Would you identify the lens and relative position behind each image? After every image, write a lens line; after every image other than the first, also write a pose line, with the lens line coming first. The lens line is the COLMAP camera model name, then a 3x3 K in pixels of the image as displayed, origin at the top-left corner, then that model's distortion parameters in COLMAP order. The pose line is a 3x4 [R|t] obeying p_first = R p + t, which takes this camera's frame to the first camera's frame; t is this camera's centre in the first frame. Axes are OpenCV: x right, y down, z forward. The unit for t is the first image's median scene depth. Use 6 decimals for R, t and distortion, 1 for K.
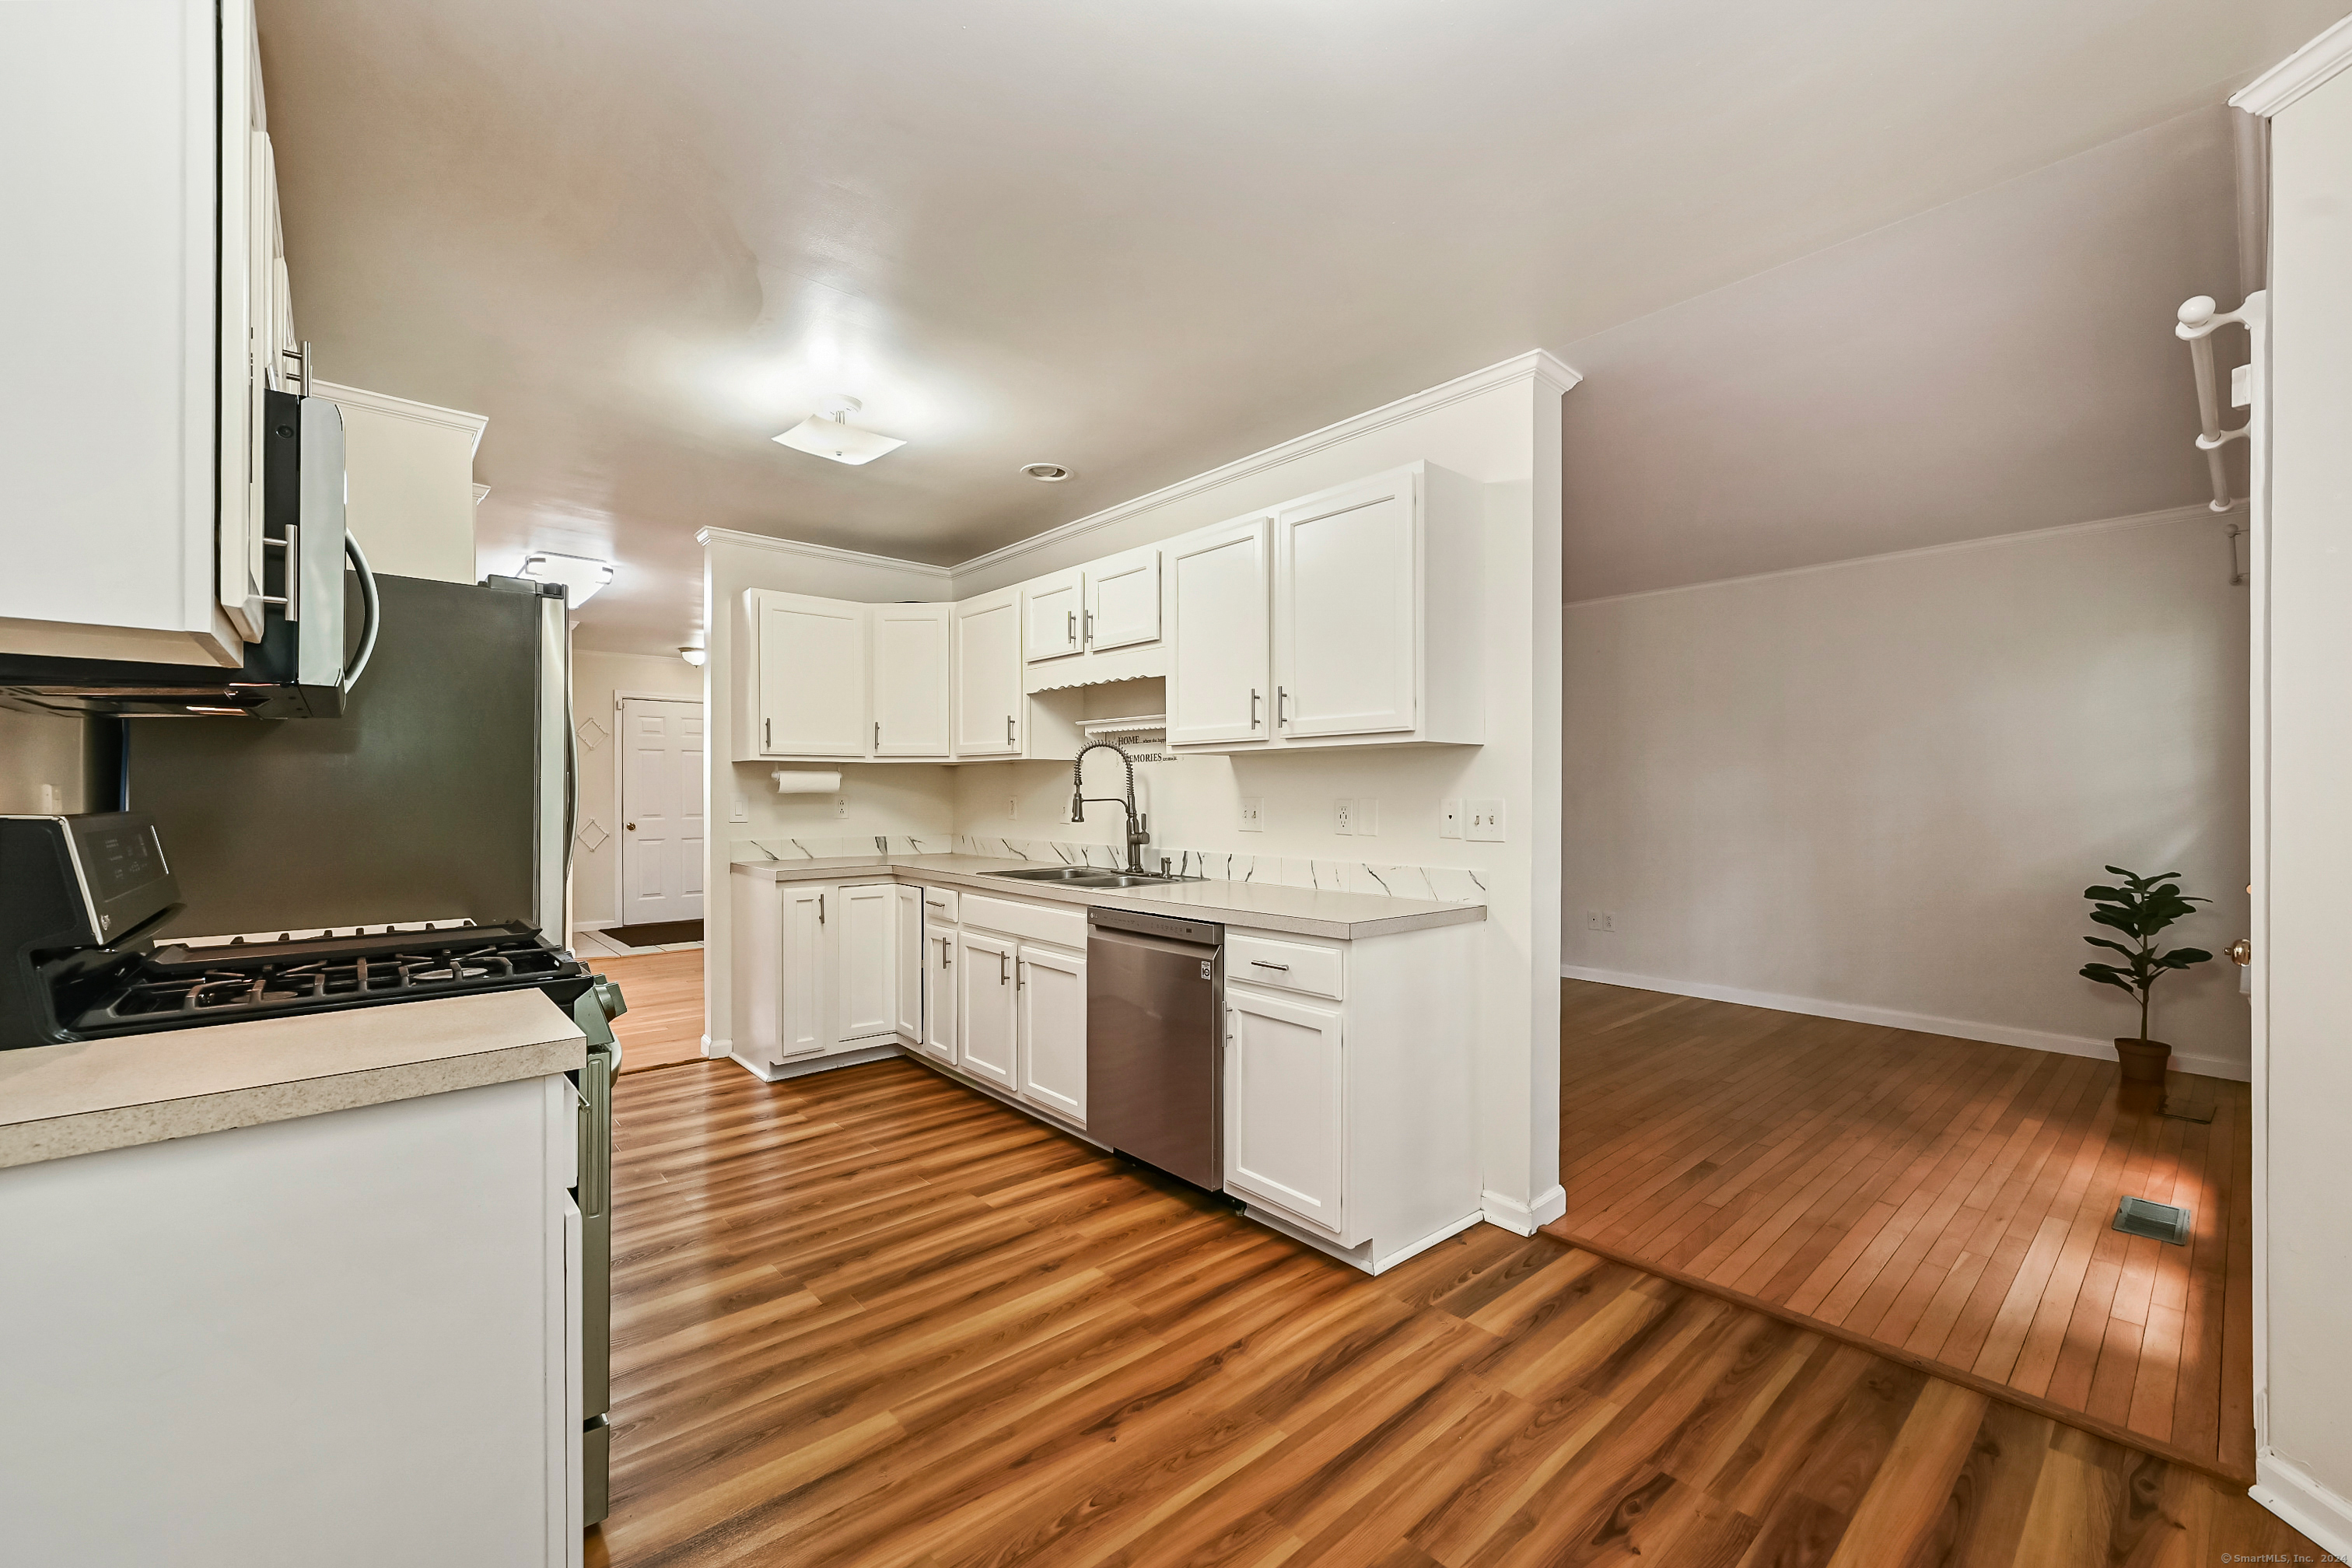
lens RADIAL K [[945.2, 0, 1177.5], [0, 945.2, 790.8], [0, 0, 1]] dist [0.002078, 0.000323]
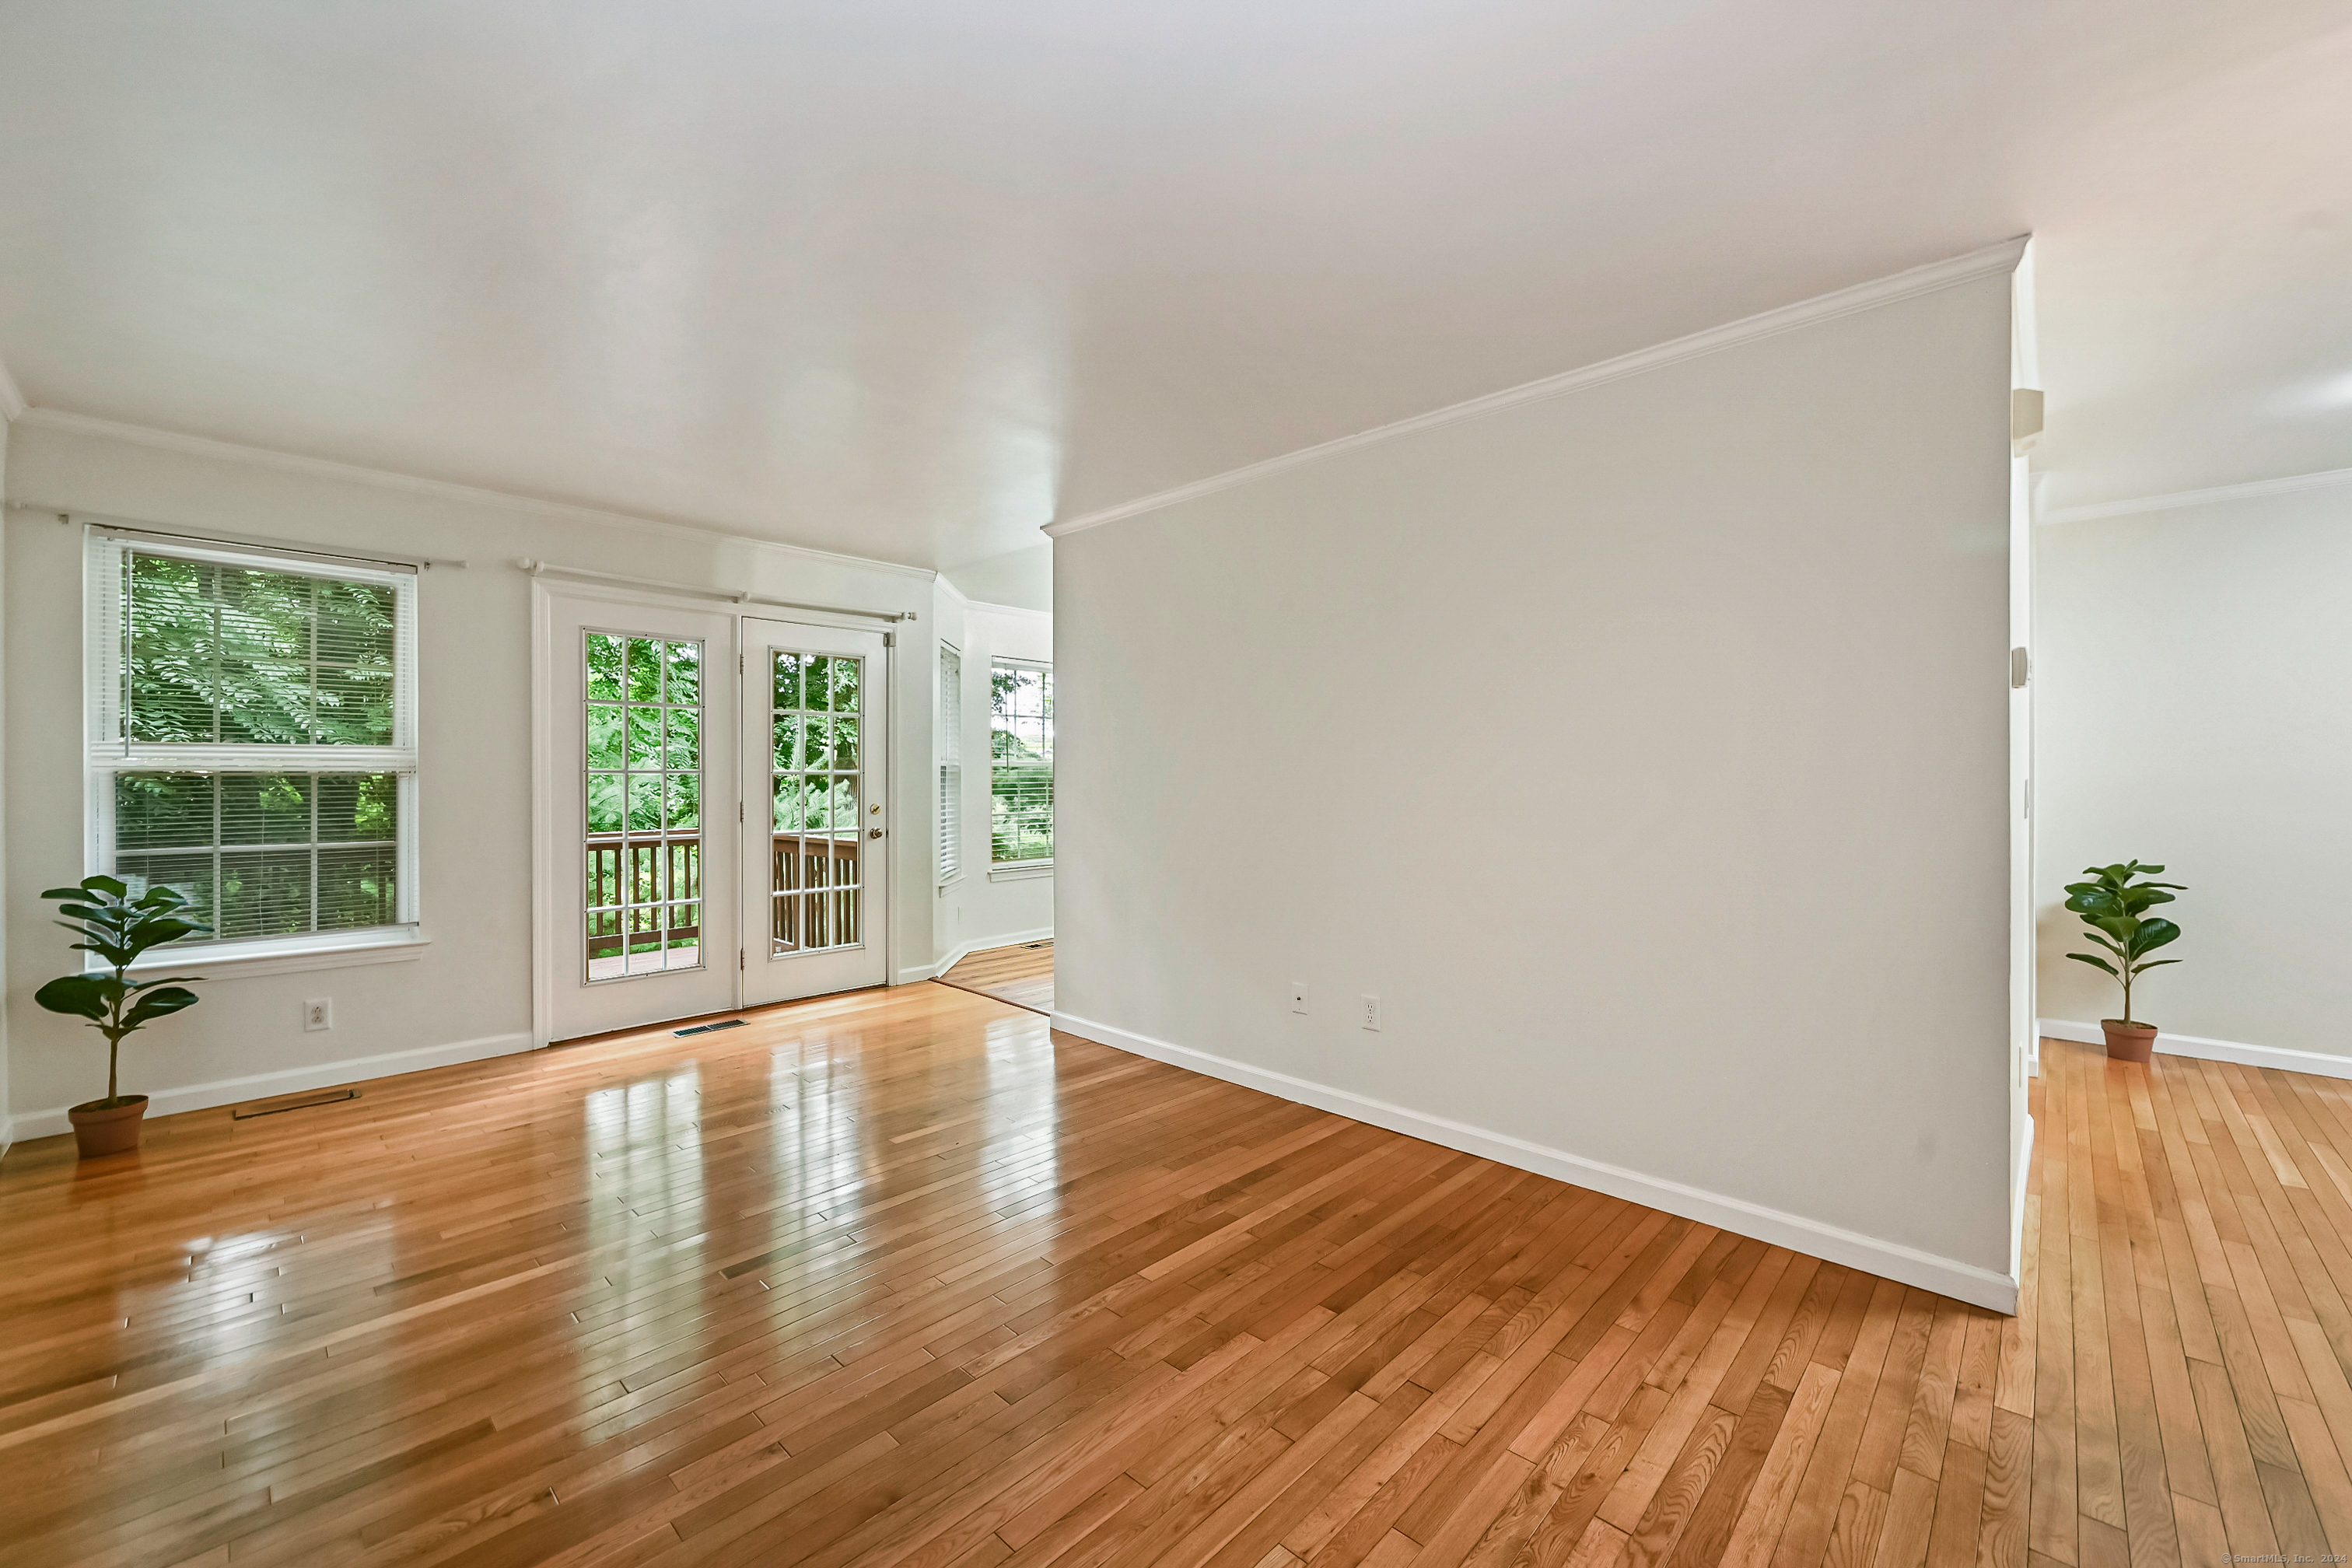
lens RADIAL K [[926.8, 0, 1178.7], [0, 926.8, 777.9], [0, 0, 1]] dist [-0.000110, 0.000105]
pose [[-0.996167, 0.001592, -0.087462, 0.247587], [0.001673, 0.999998, -0.000854, 0.004539], [0.087460, -0.000997, -0.996168, 1.999706]]
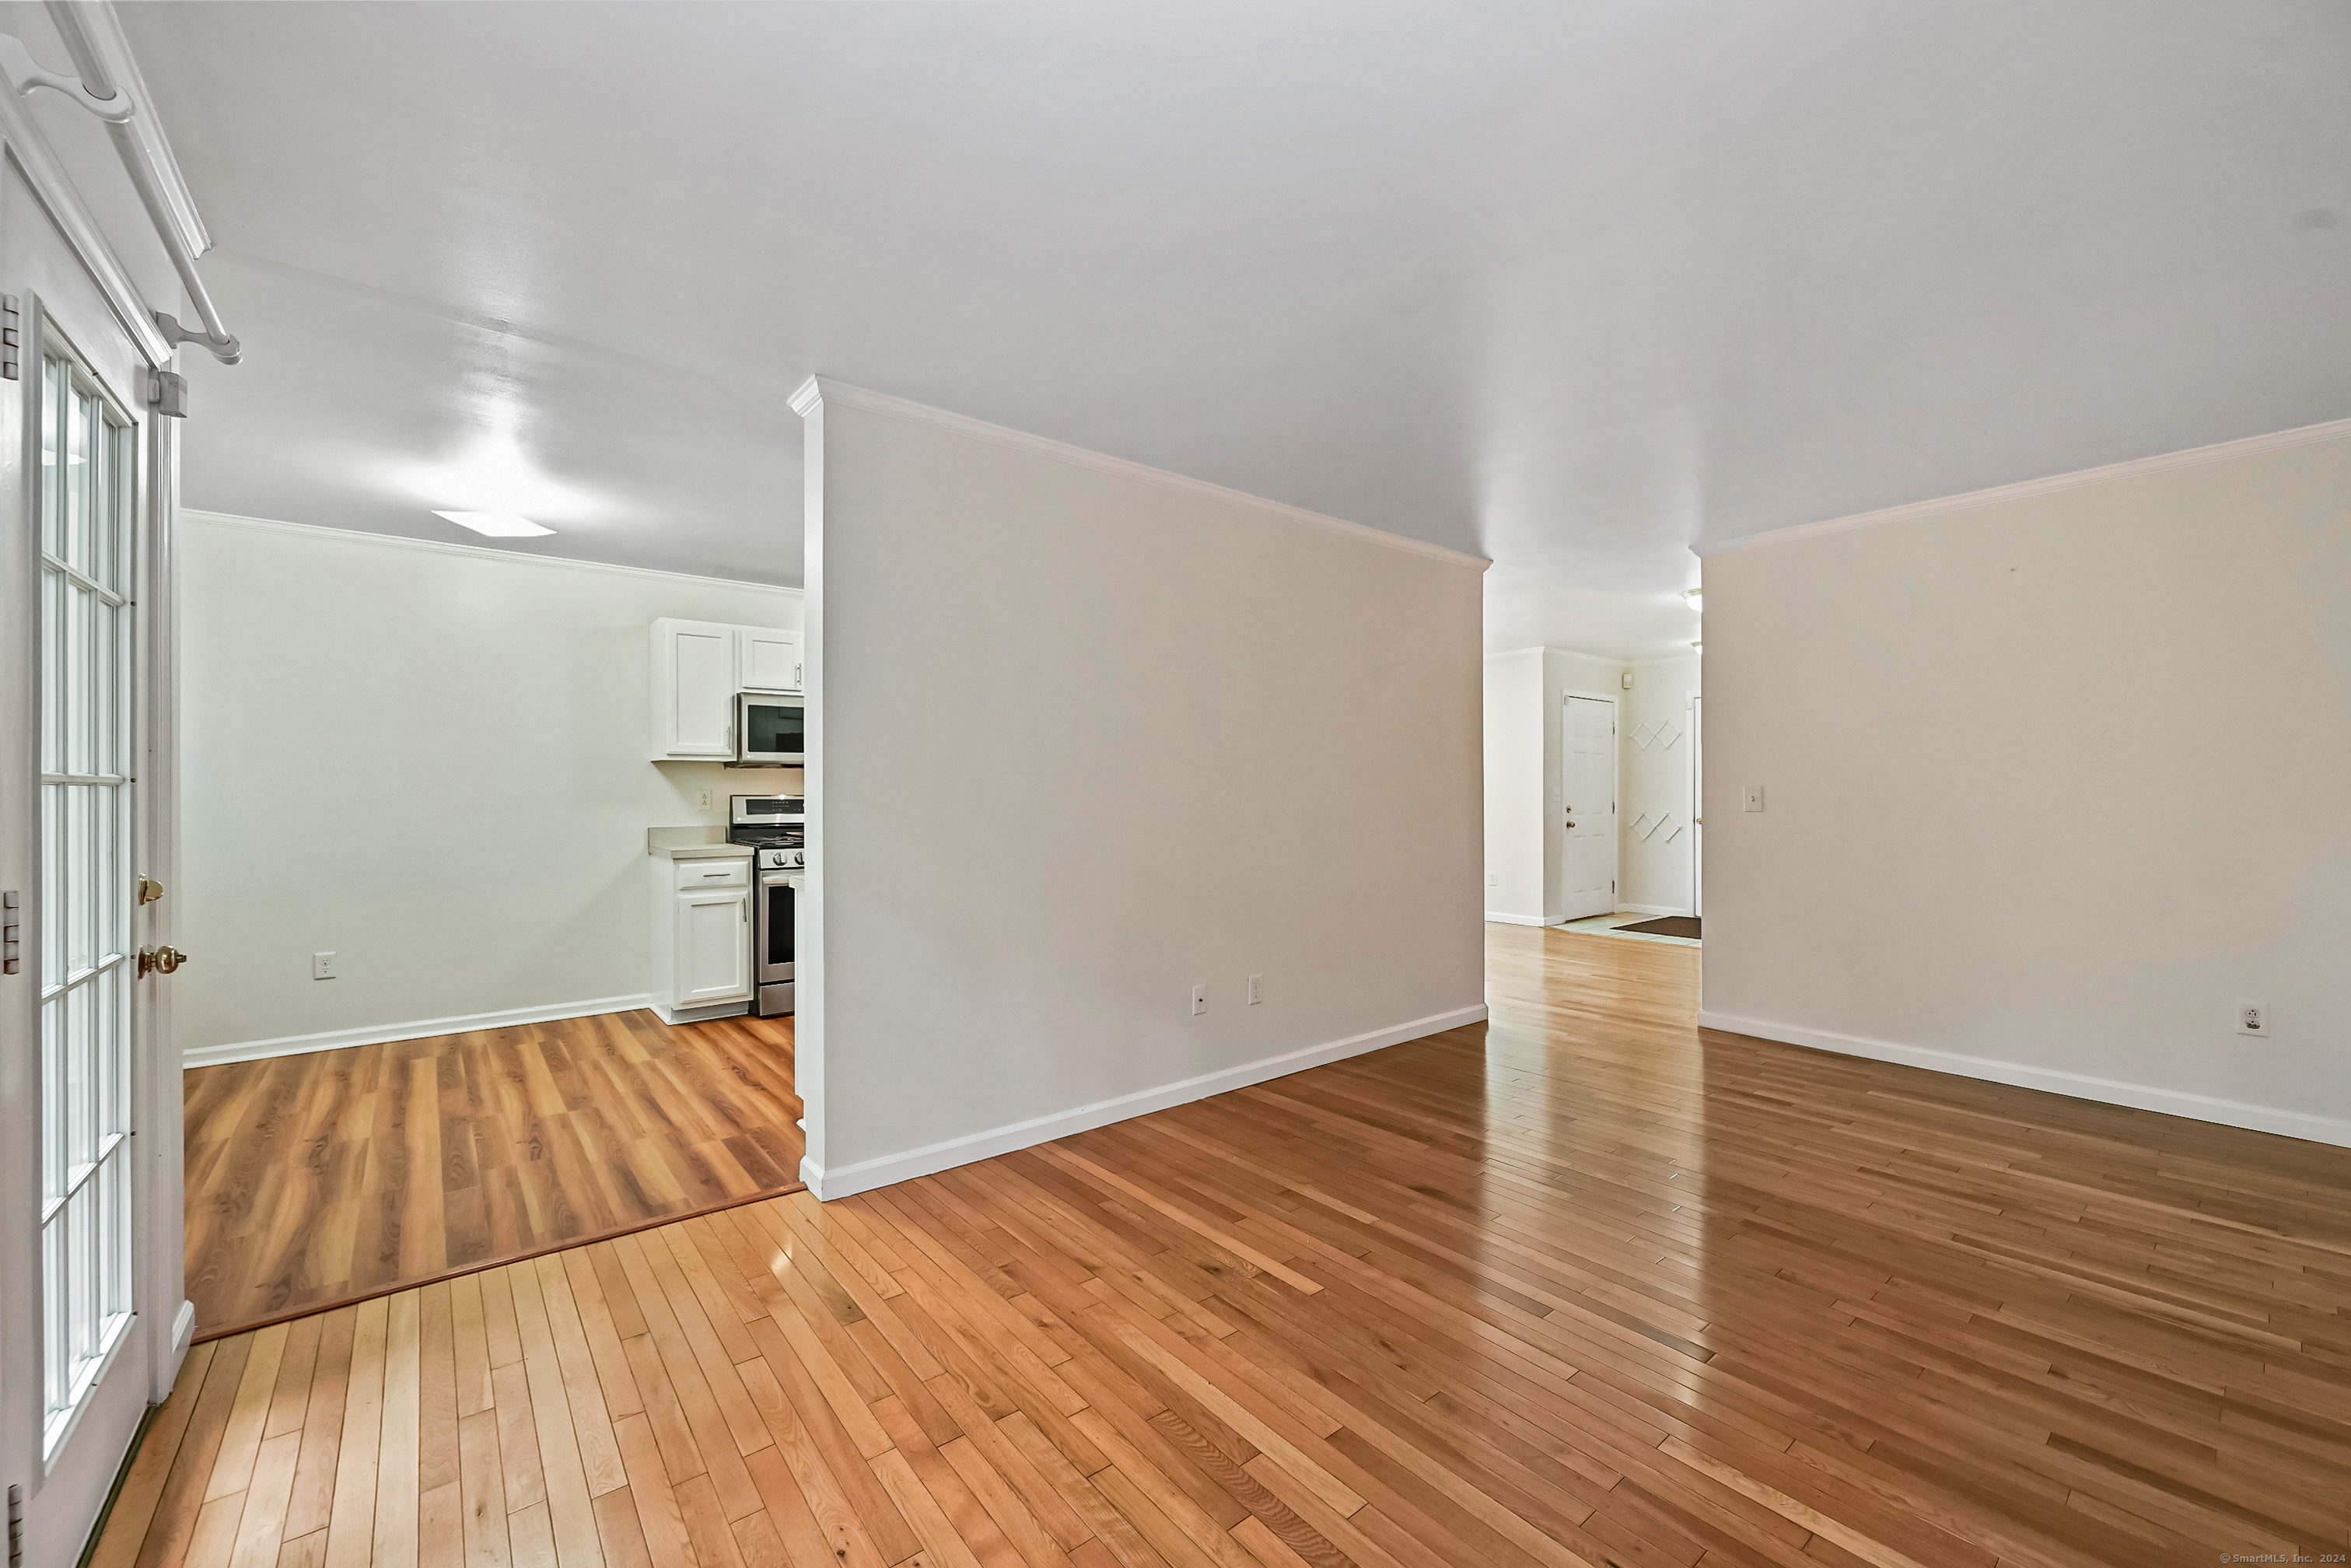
lens RADIAL K [[926.8, 0, 1171.9], [0, 926.8, 785.9], [0, 0, 1]] dist [0.000229, 0.000190]
pose [[-0.044491, -0.003385, -0.999004, 1.049788], [0.005665, 0.999977, -0.003641, 0.001982], [0.998994, -0.005822, -0.044471, 1.072670]]
